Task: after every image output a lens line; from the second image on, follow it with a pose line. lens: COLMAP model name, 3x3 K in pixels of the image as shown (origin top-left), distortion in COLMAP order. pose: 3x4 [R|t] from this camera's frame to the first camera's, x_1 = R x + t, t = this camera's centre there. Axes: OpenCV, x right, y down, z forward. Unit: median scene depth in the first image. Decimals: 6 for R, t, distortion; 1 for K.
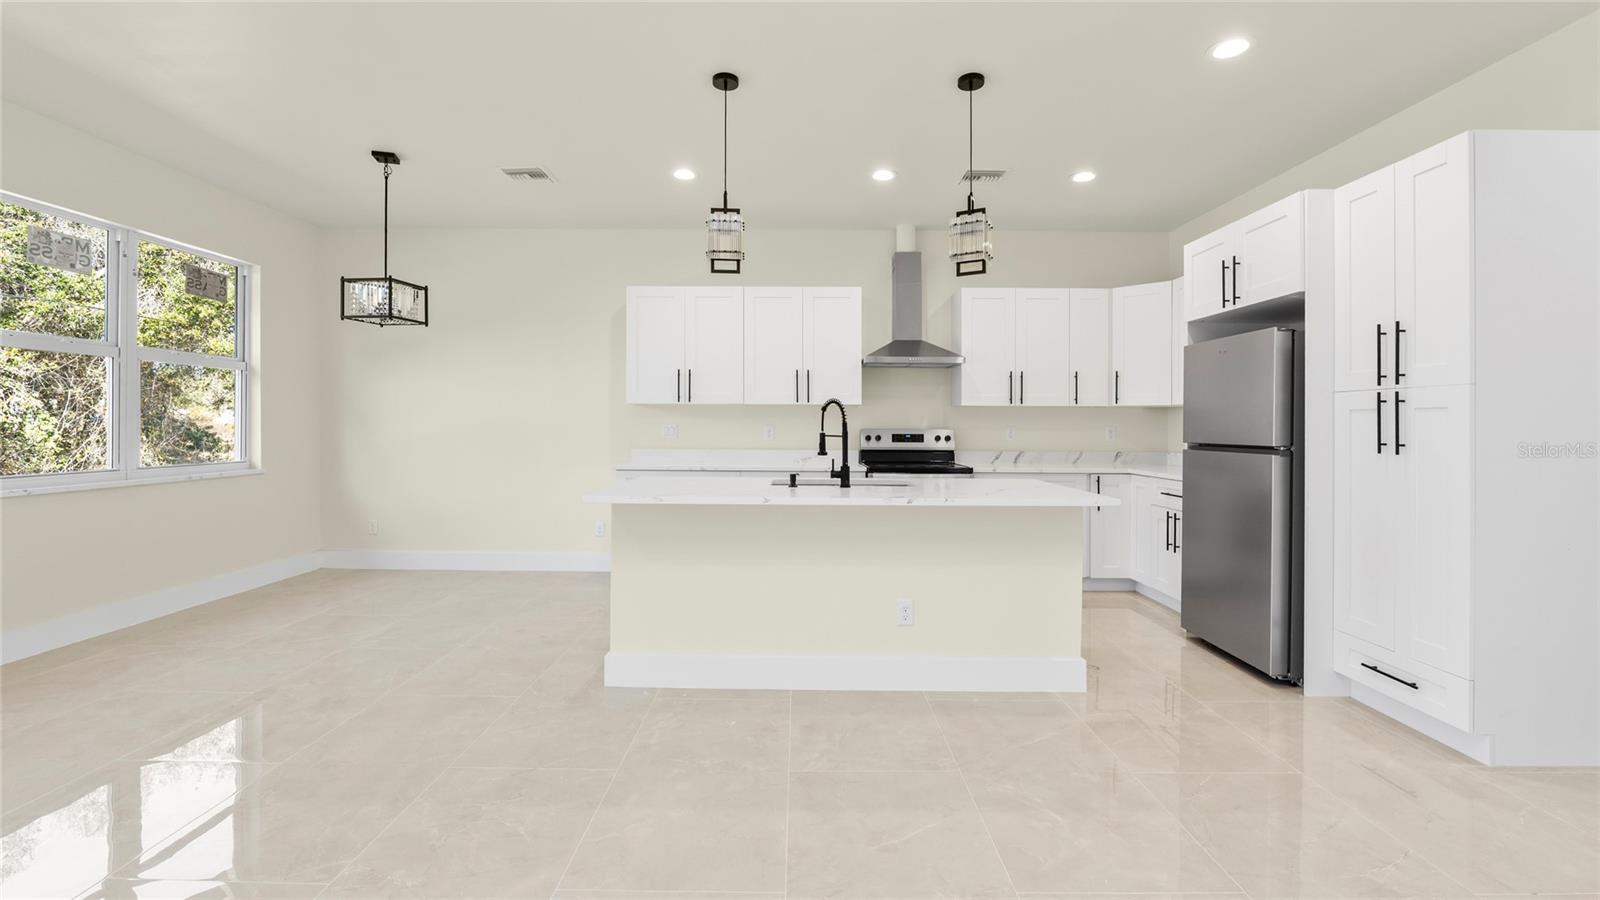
lens RADIAL K [[659.5, 0, 796.1], [0, 659.5, 428.1], [0, 0, 1]] dist [-0.006397, 0.001057]
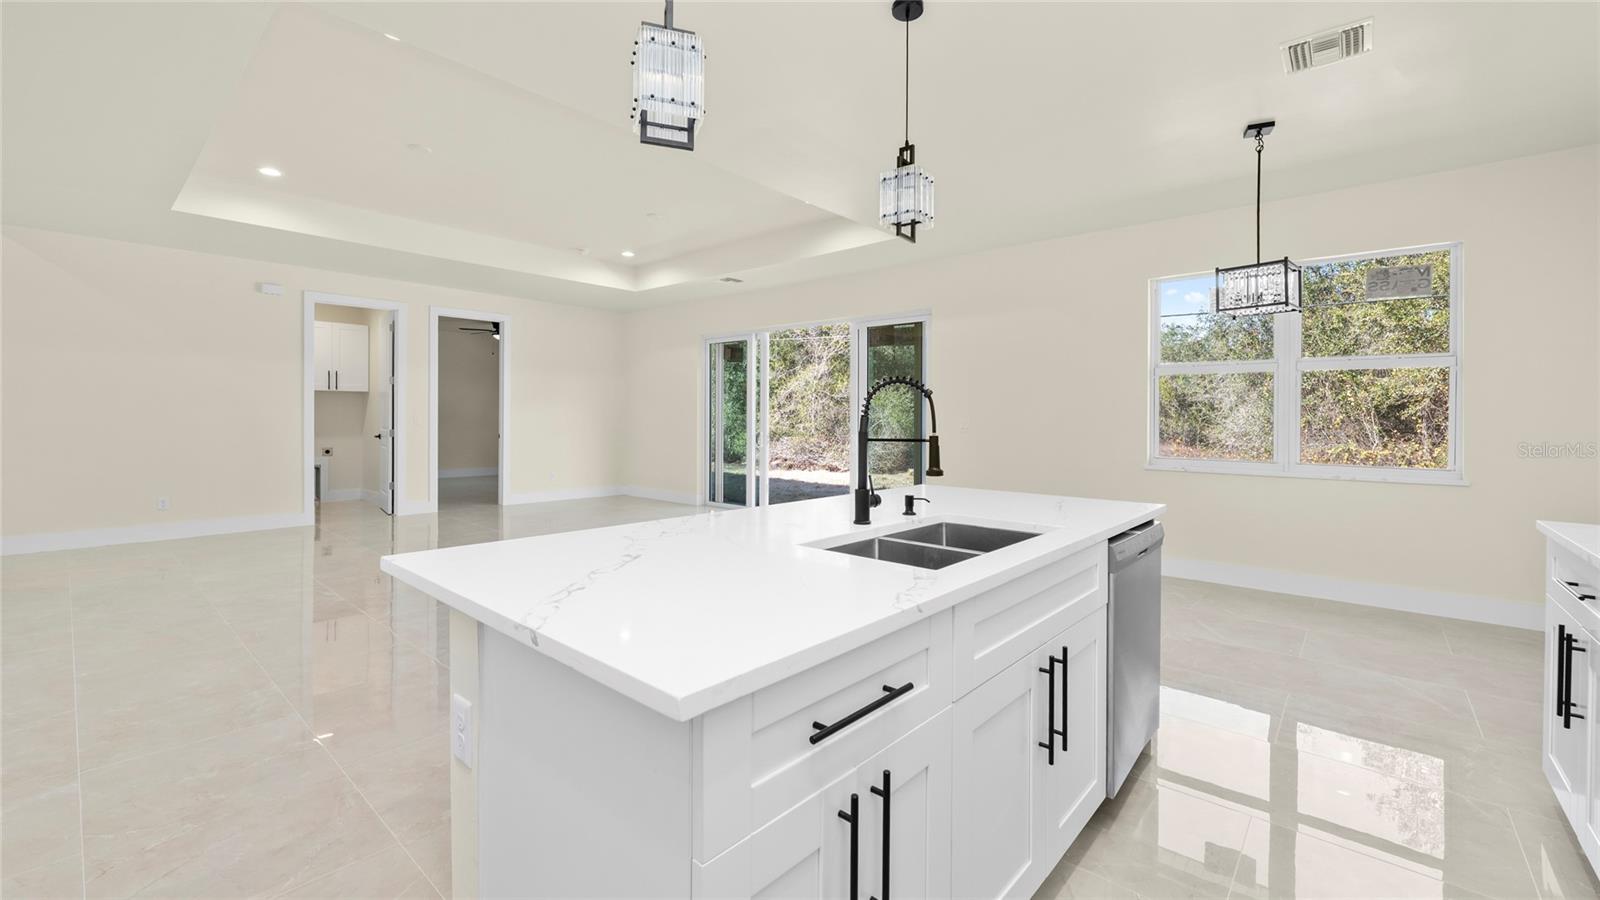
lens RADIAL K [[659.5, 0, 809.5], [0, 659.5, 433.7], [0, 0, 1]] dist [-0.006397, 0.001057]
pose [[-0.660956, 0.007928, -0.750383, 0.462146], [-0.018484, 0.999469, 0.026841, -0.011626], [0.750197, 0.031611, -0.660458, 1.155609]]
